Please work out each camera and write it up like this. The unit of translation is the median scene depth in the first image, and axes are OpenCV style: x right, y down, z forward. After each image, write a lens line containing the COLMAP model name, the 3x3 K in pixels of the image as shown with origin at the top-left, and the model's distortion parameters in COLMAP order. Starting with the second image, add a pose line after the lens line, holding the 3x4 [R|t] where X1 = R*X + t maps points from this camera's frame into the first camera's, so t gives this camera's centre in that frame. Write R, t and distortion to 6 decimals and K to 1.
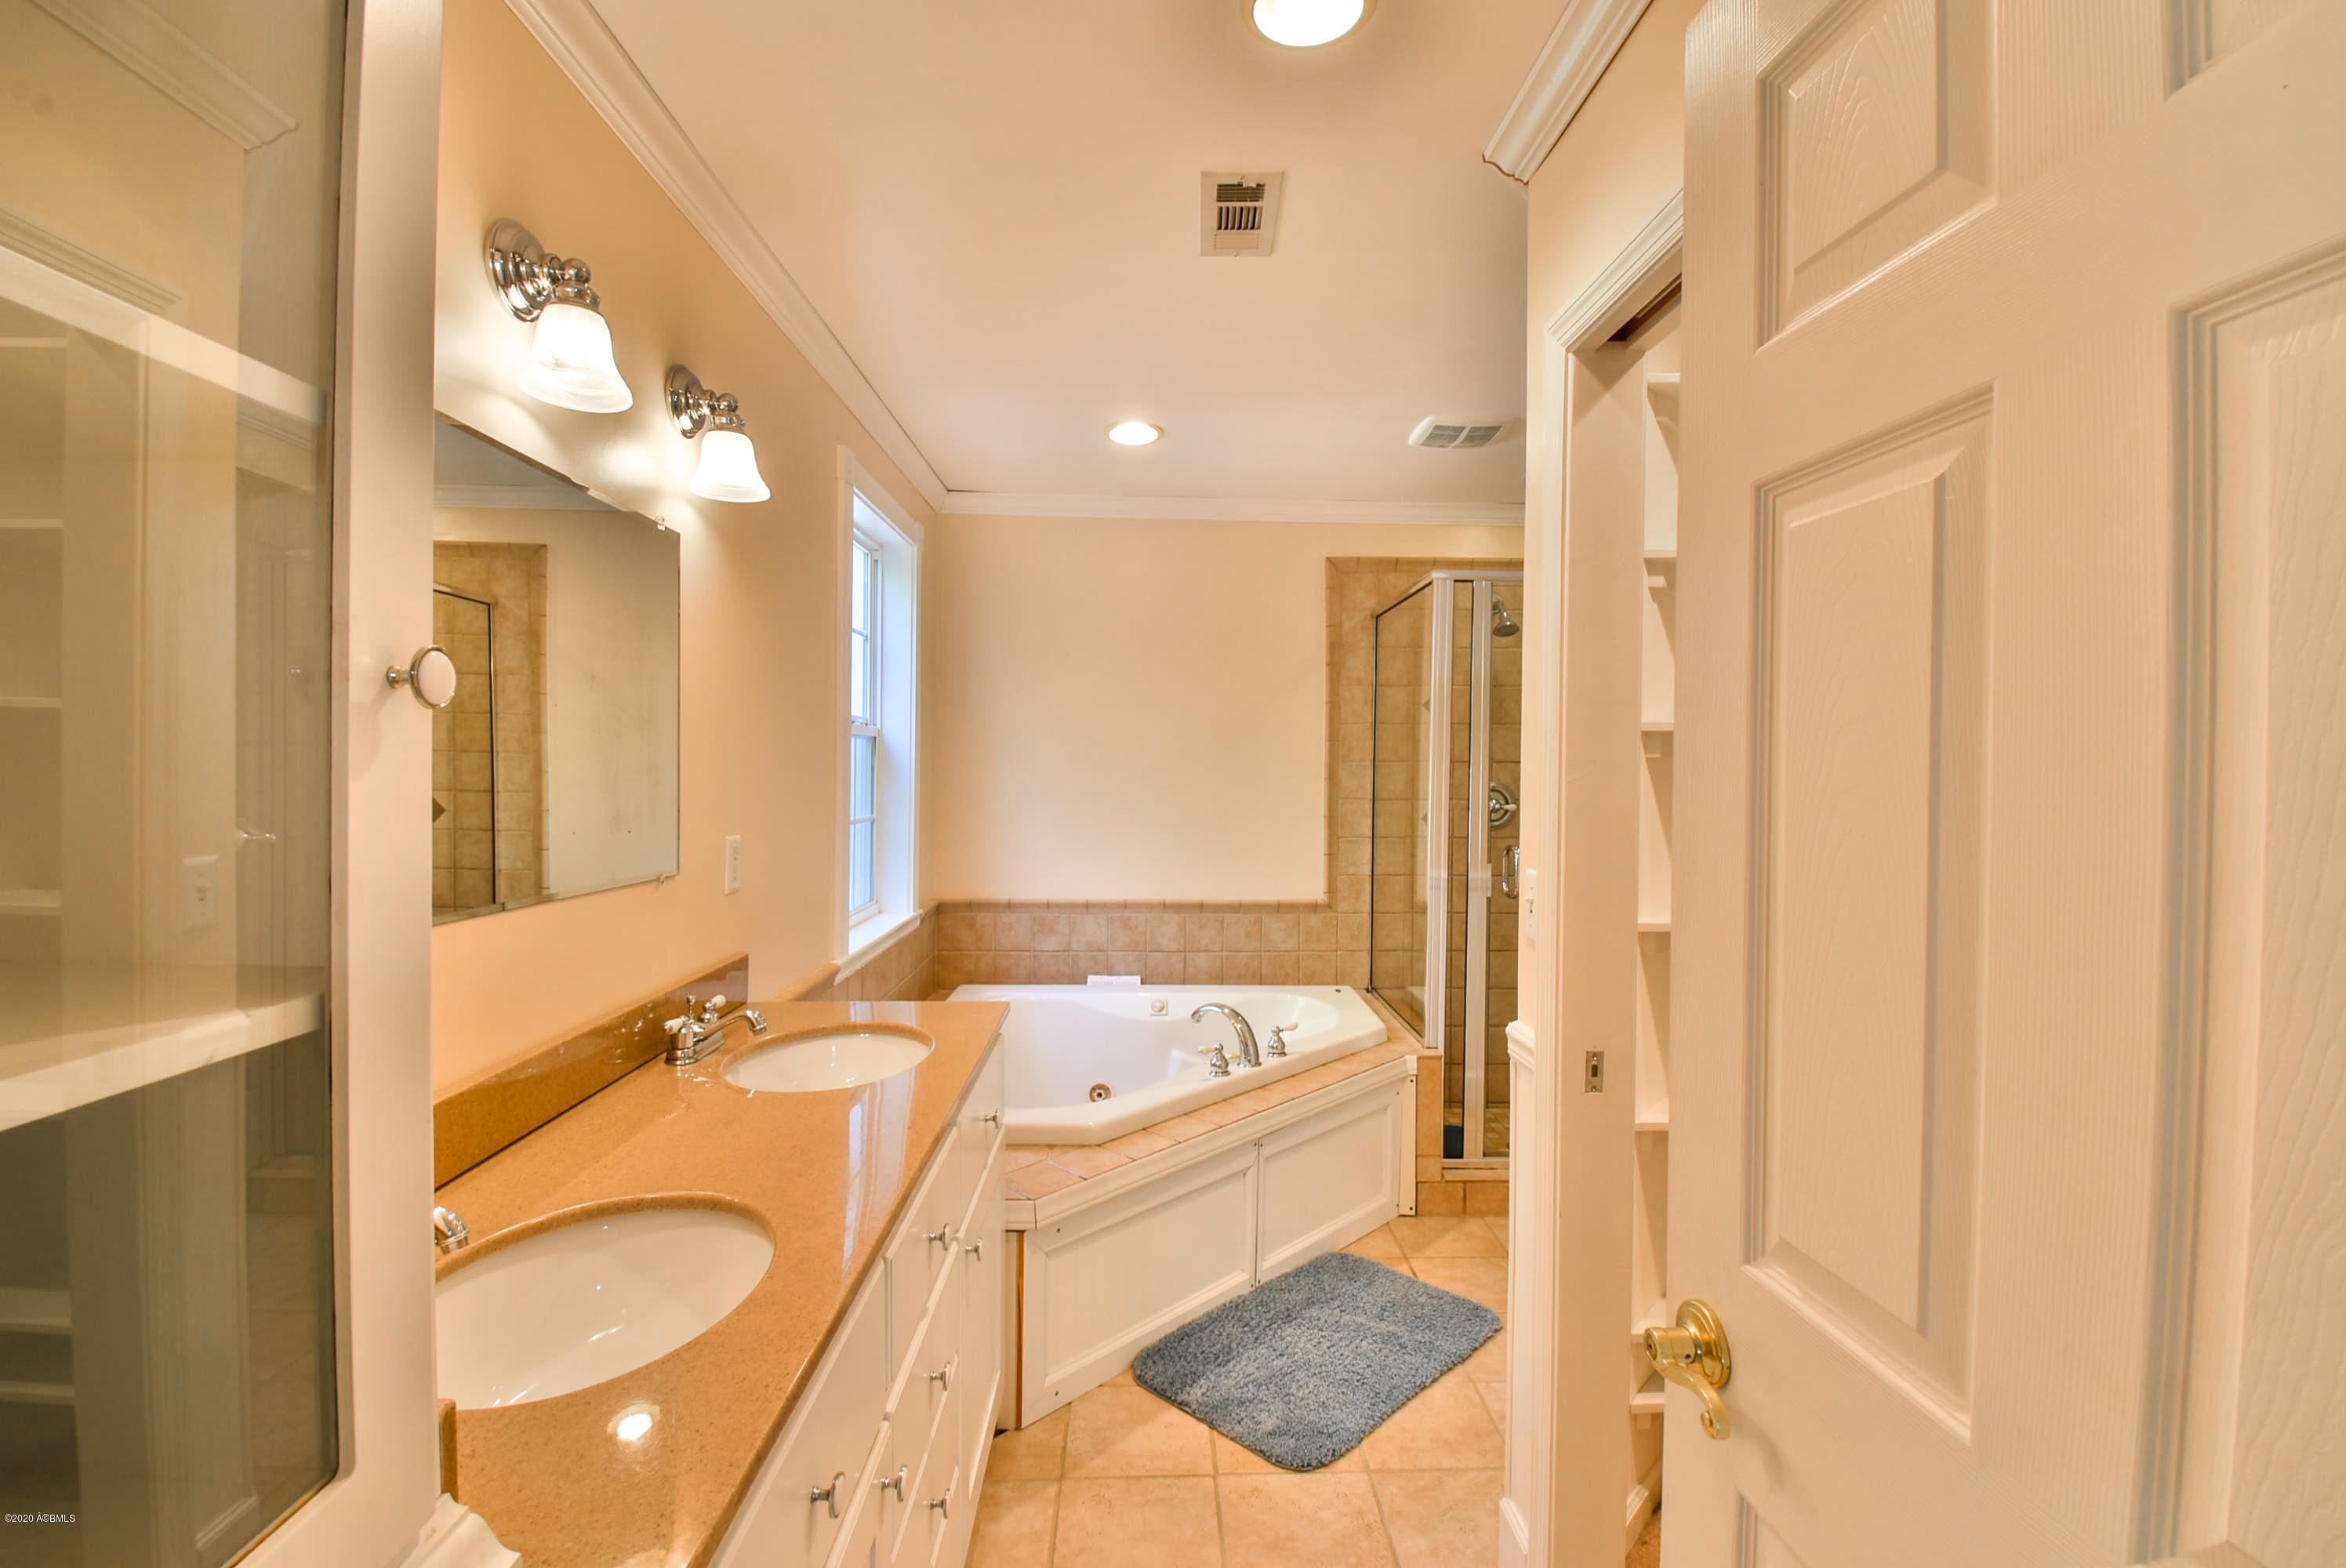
lens RADIAL K [[1068.5, 0, 1185.2], [0, 1068.5, 777.9], [0, 0, 1]] dist [0.024551, -0.028126]
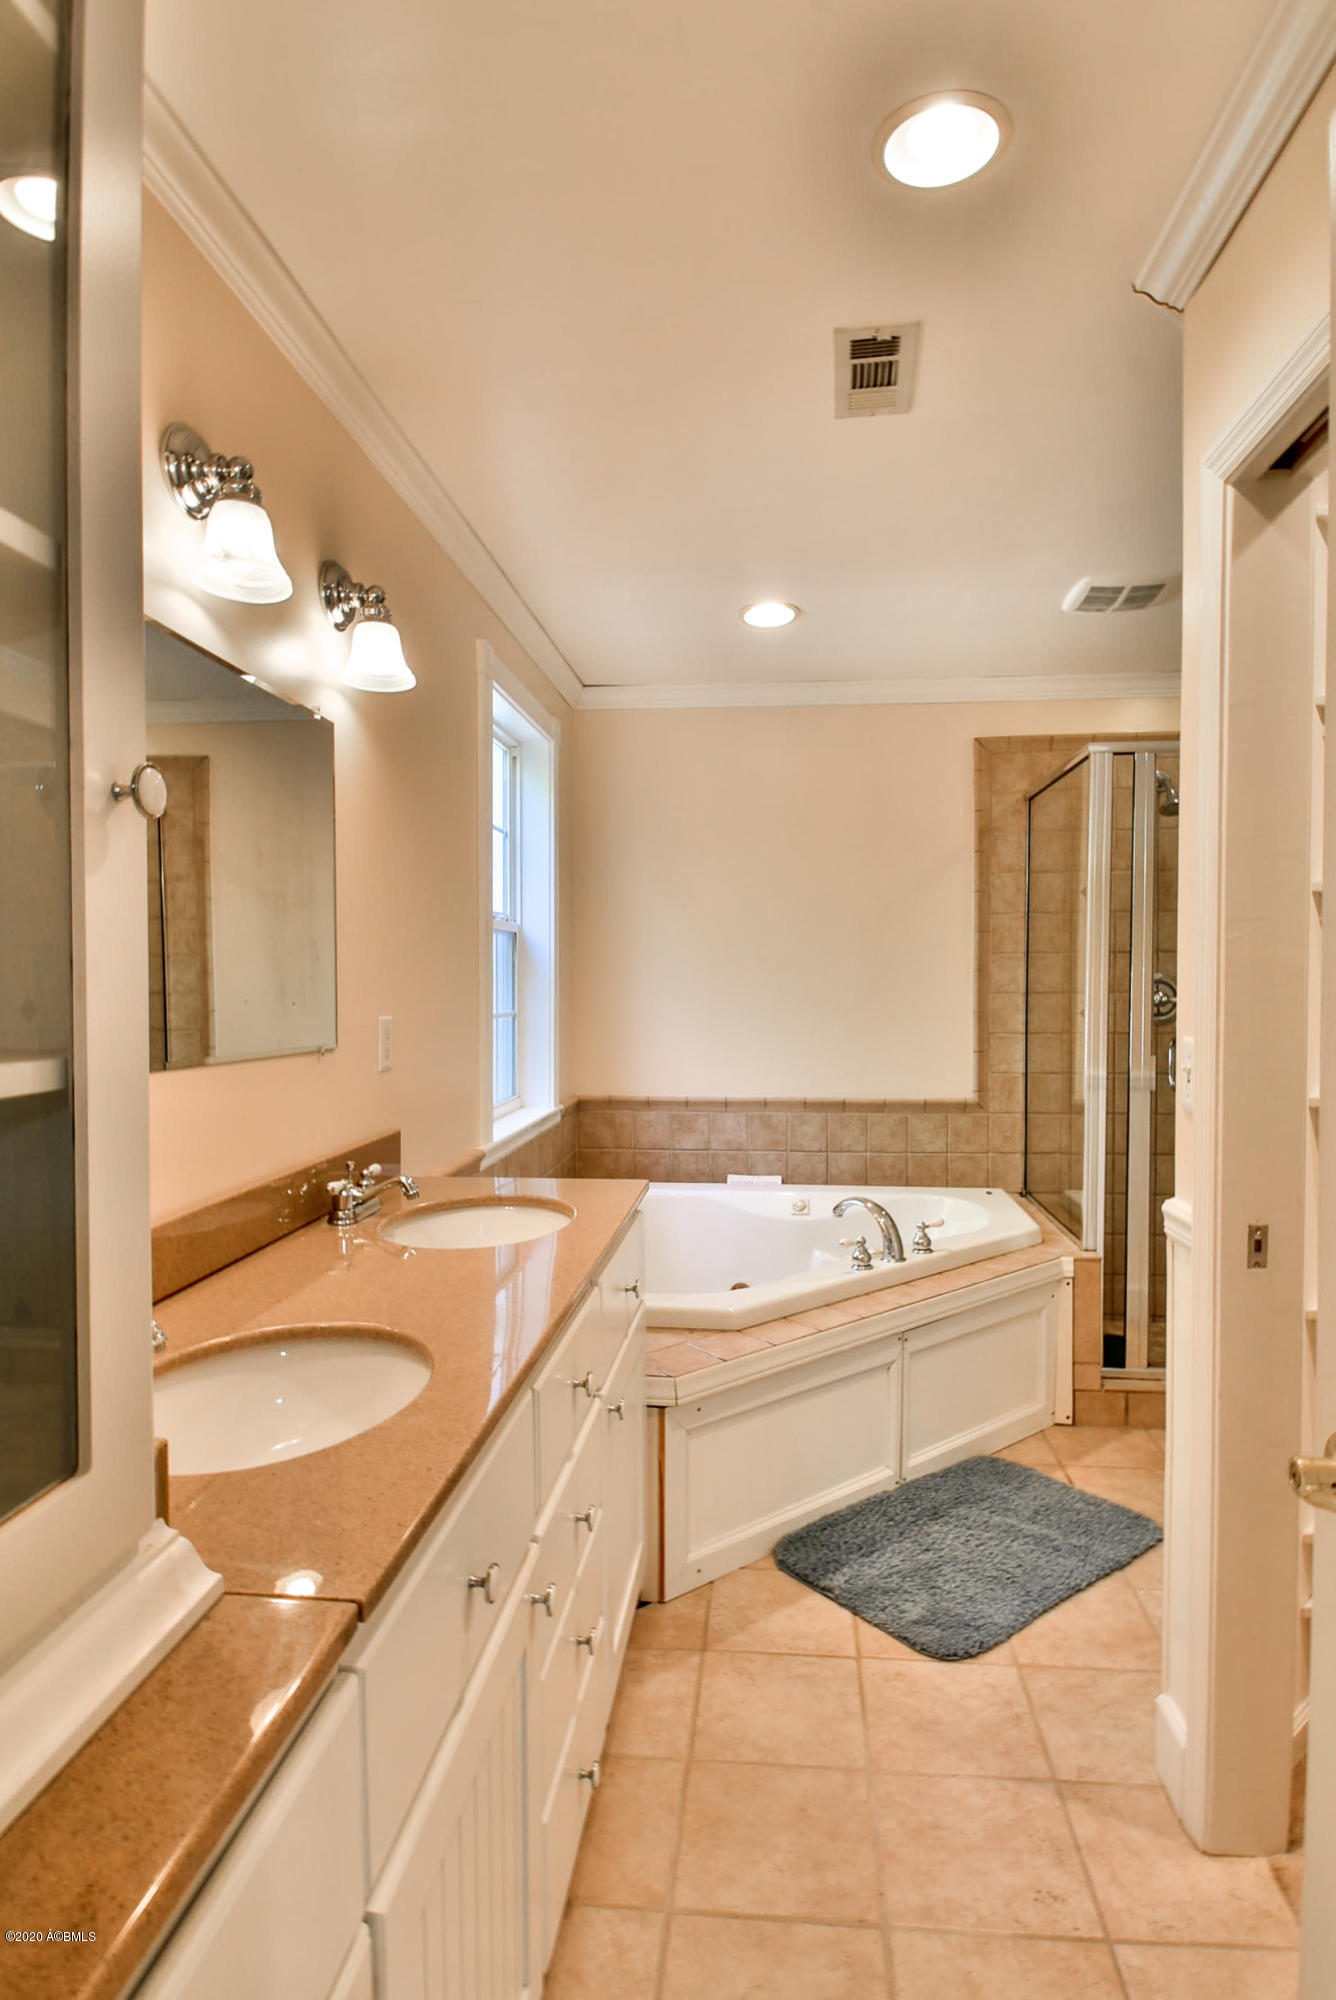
lens RADIAL K [[1110.3, 0, 680.5], [0, 1110.3, 1010.3], [0, 0, 1]] dist [0.026329, -0.029688]
pose [[0.990998, -0.006732, -0.133710, 0.004825], [0.008673, 0.999865, 0.013936, 0.024222], [0.133598, -0.014970, 0.990923, -0.021838]]
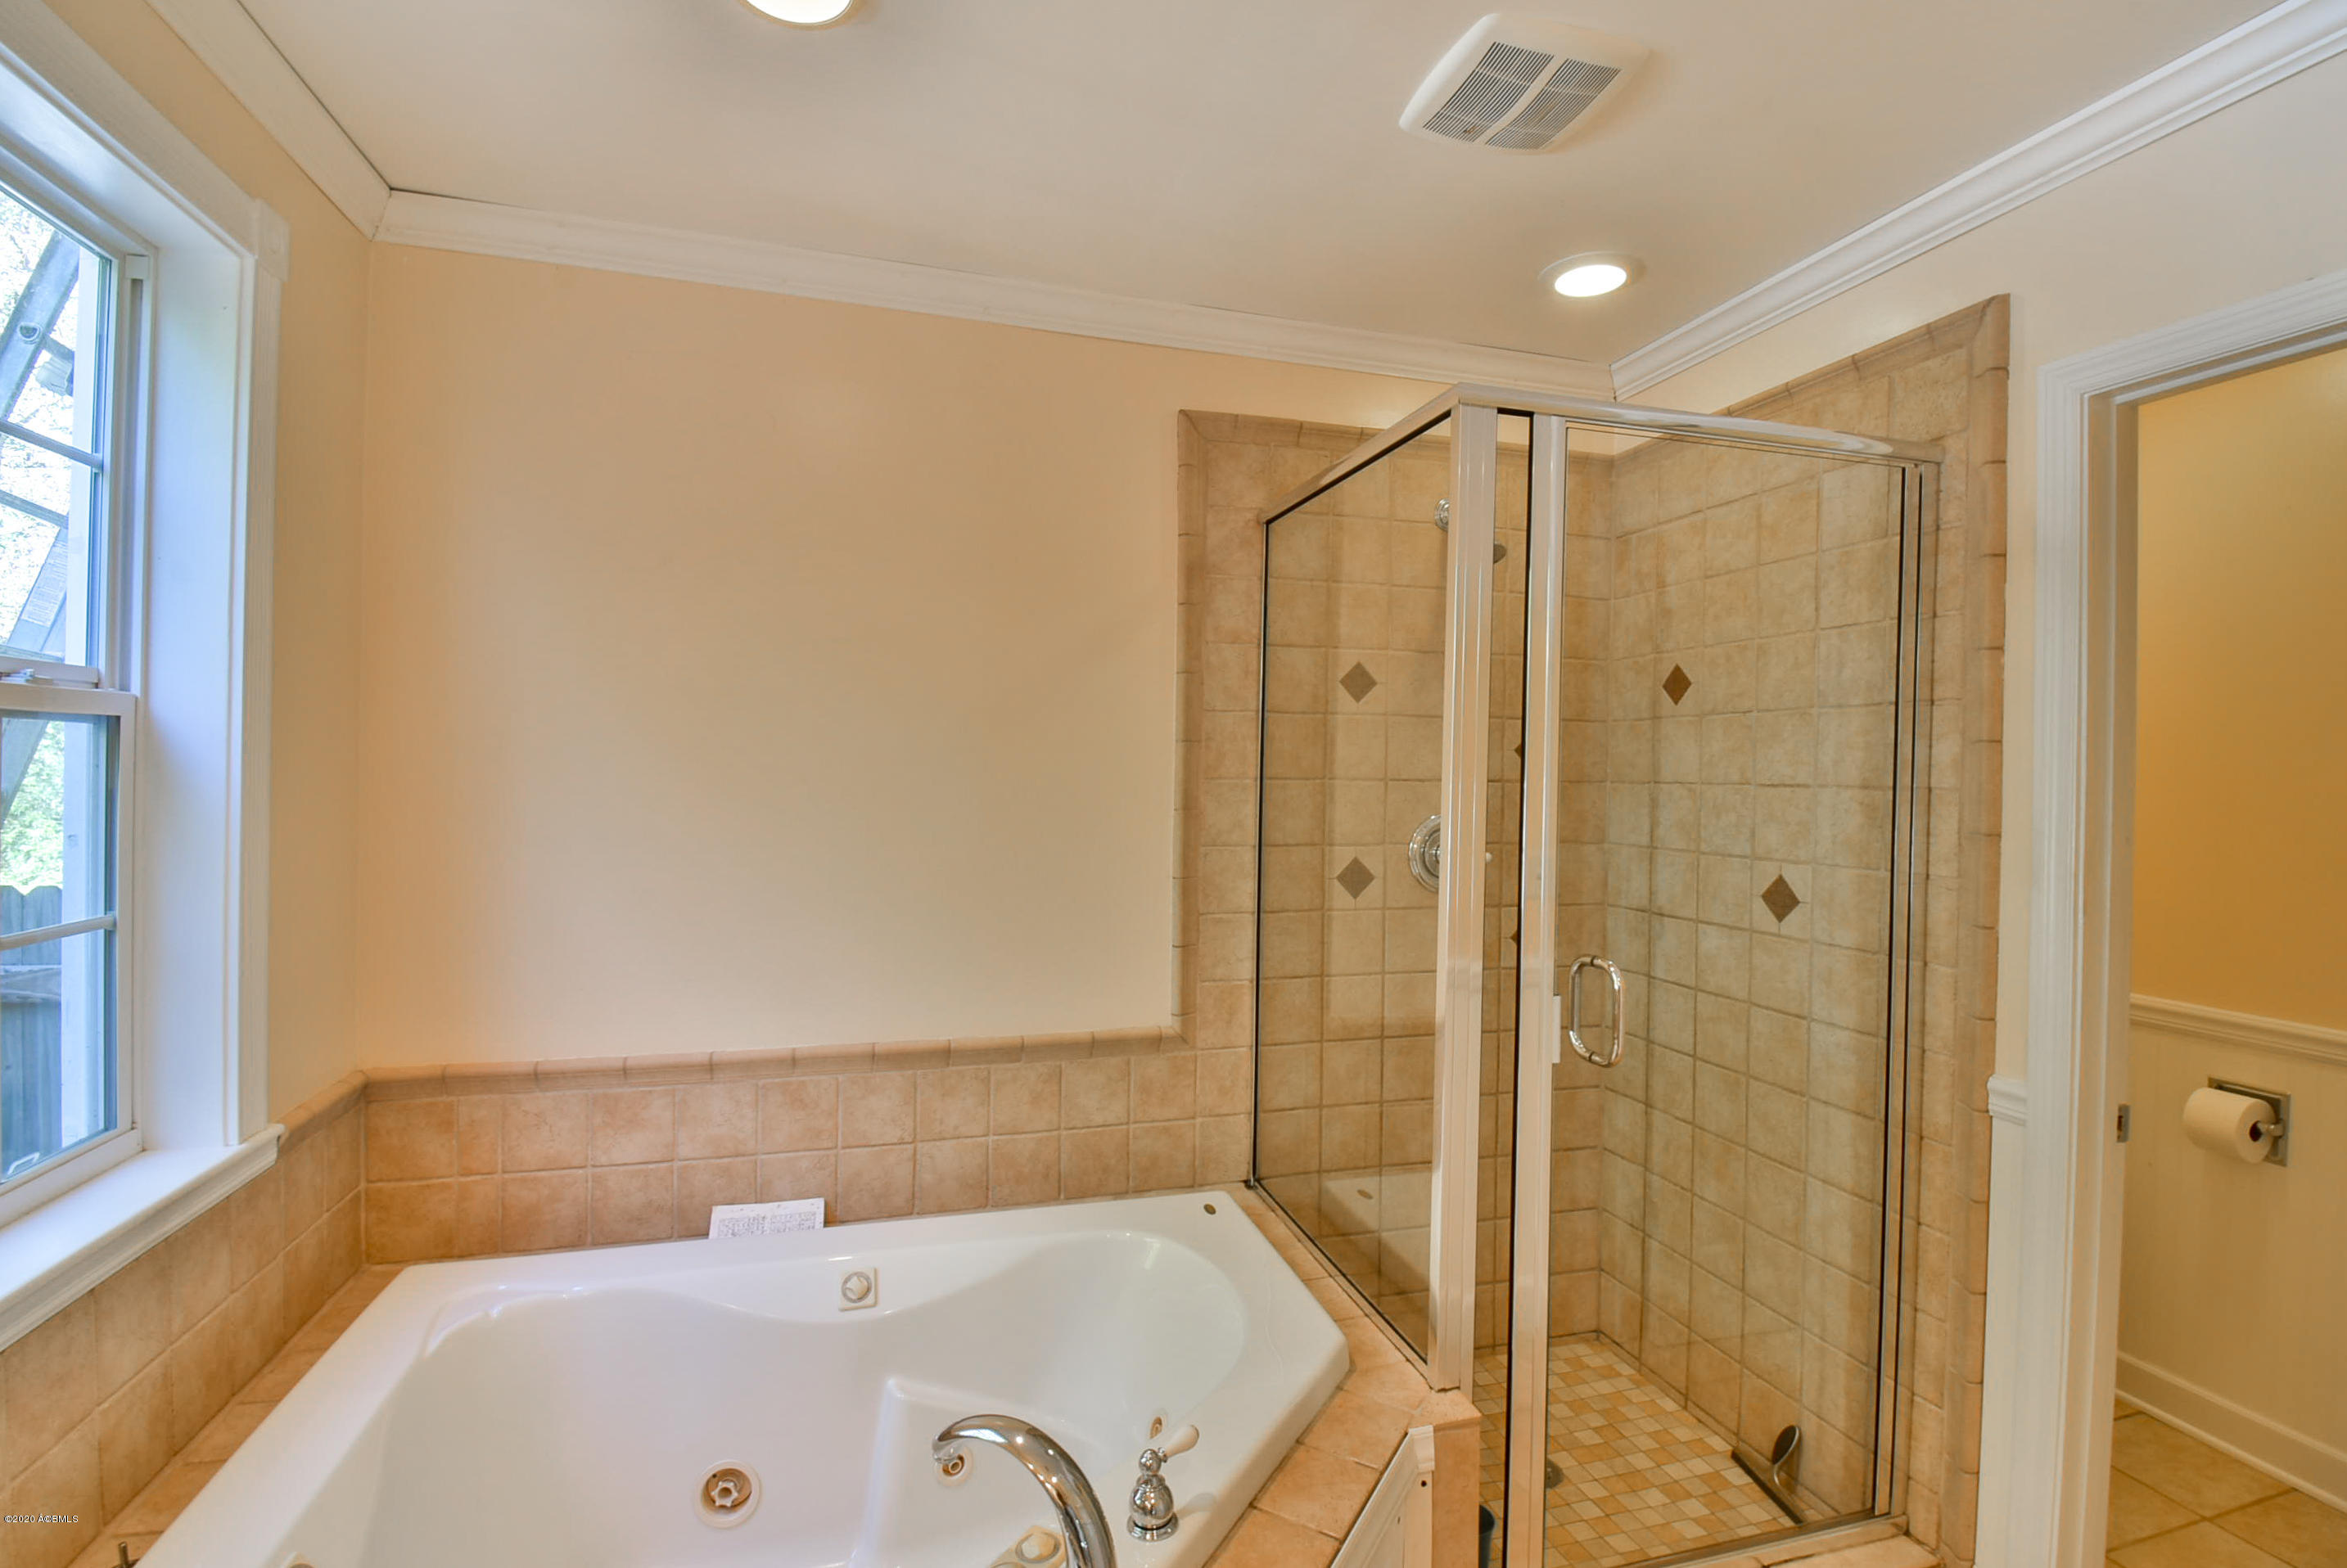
lens RADIAL K [[1068.9, 0, 1185.7], [0, 1068.9, 777.9], [0, 0, 1]] dist [0.024551, -0.028126]
pose [[0.968843, 0.003247, 0.247653, -0.002627], [-0.002306, 0.999989, -0.004091, -0.017155], [-0.247664, 0.003393, 0.968840, 0.588401]]
